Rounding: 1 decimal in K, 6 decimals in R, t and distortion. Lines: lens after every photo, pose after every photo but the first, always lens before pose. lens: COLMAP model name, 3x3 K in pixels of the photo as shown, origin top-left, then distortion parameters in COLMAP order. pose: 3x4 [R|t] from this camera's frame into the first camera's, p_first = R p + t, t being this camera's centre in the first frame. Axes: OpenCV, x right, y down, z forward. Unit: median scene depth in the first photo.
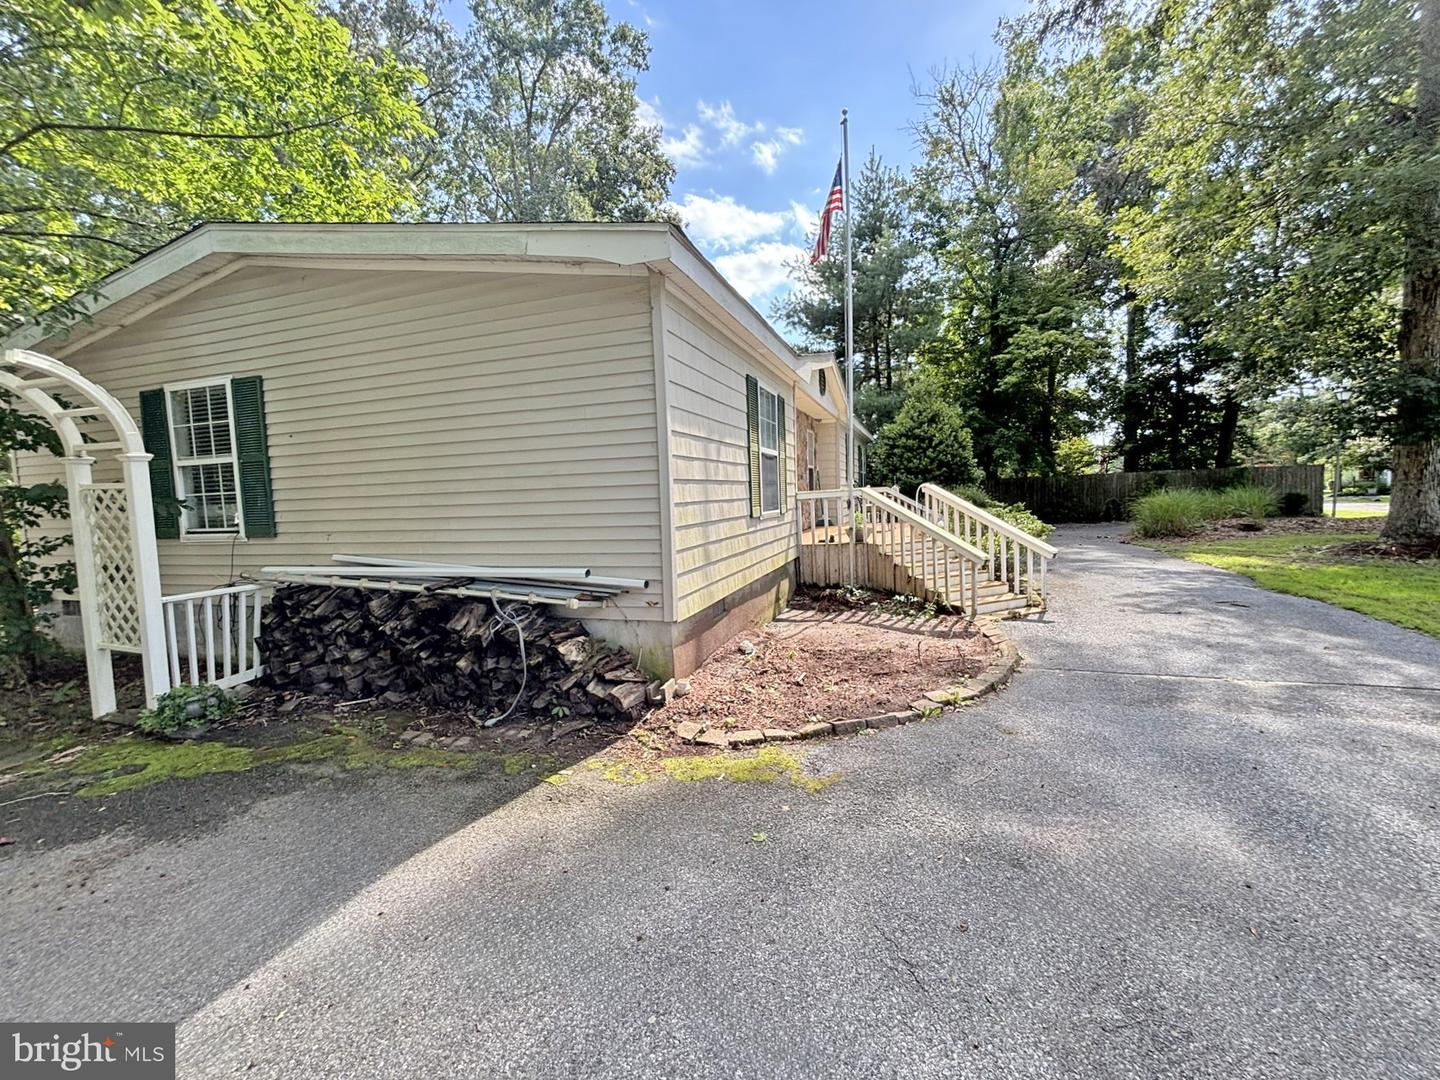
lens RADIAL K [[594.8, 0, 719.2], [0, 594.8, 539.6], [0, 0, 1]] dist [-0.010294, -0.000495]
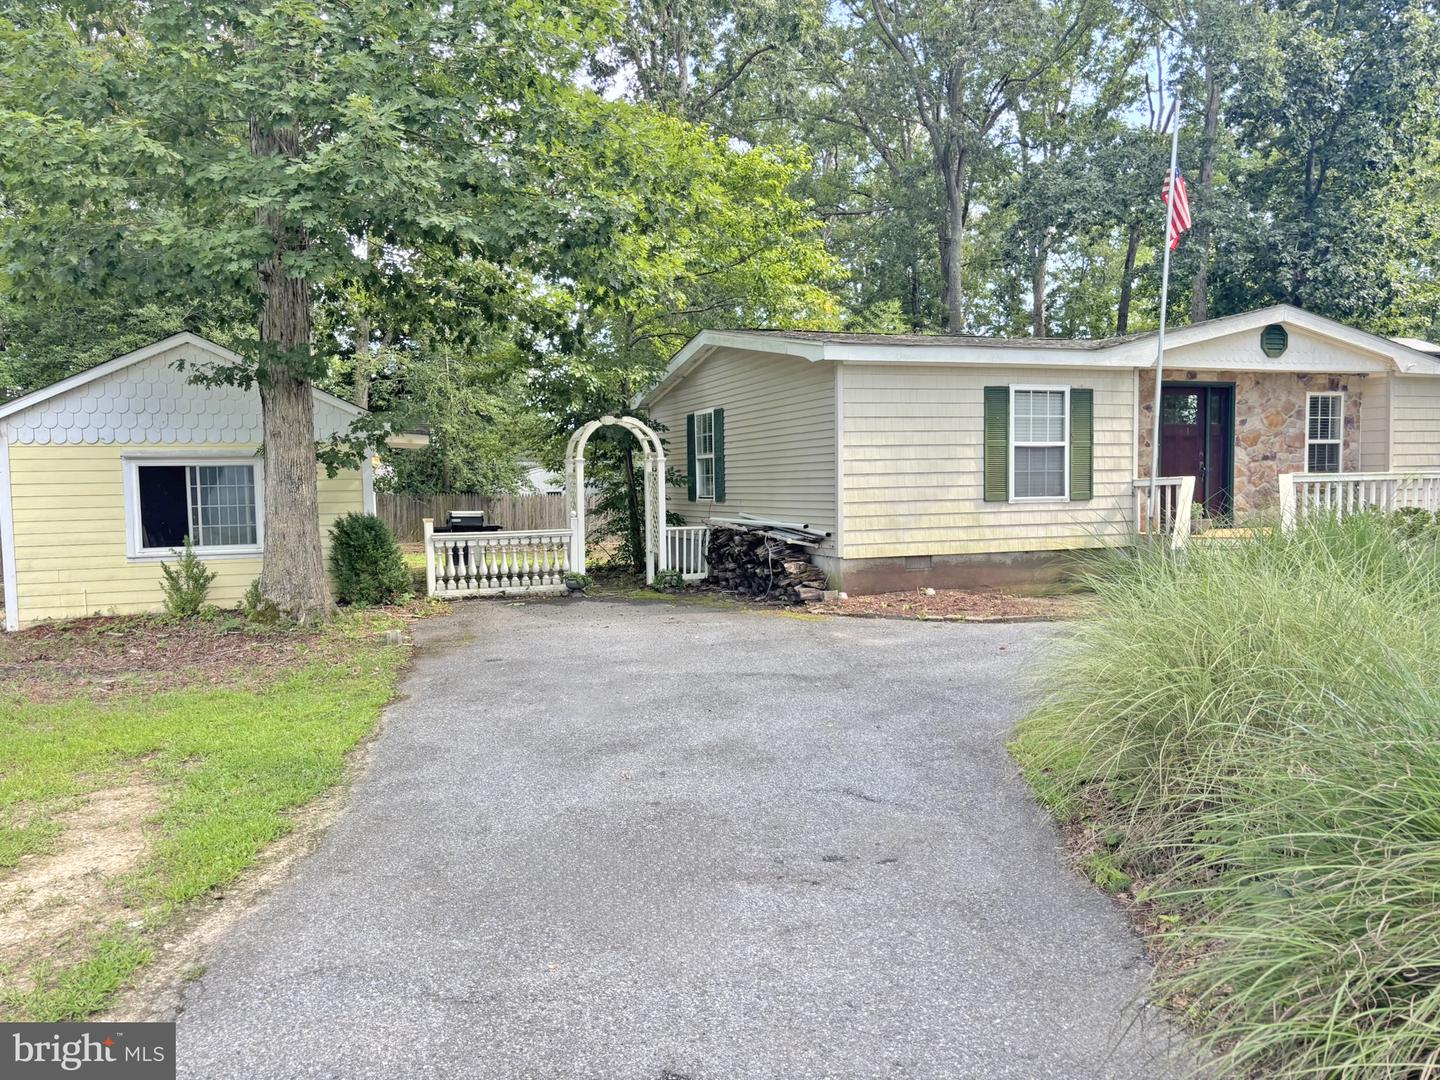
lens RADIAL K [[1106.9, 0, 715.1], [0, 1106.9, 537.2], [0, 0, 1]] dist [0.042891, -0.055111]
pose [[0.615636, 0.059913, -0.785750, 1.993245], [-0.062709, 0.997668, 0.026939, 0.015127], [0.785532, 0.032689, 0.617957, -1.134067]]
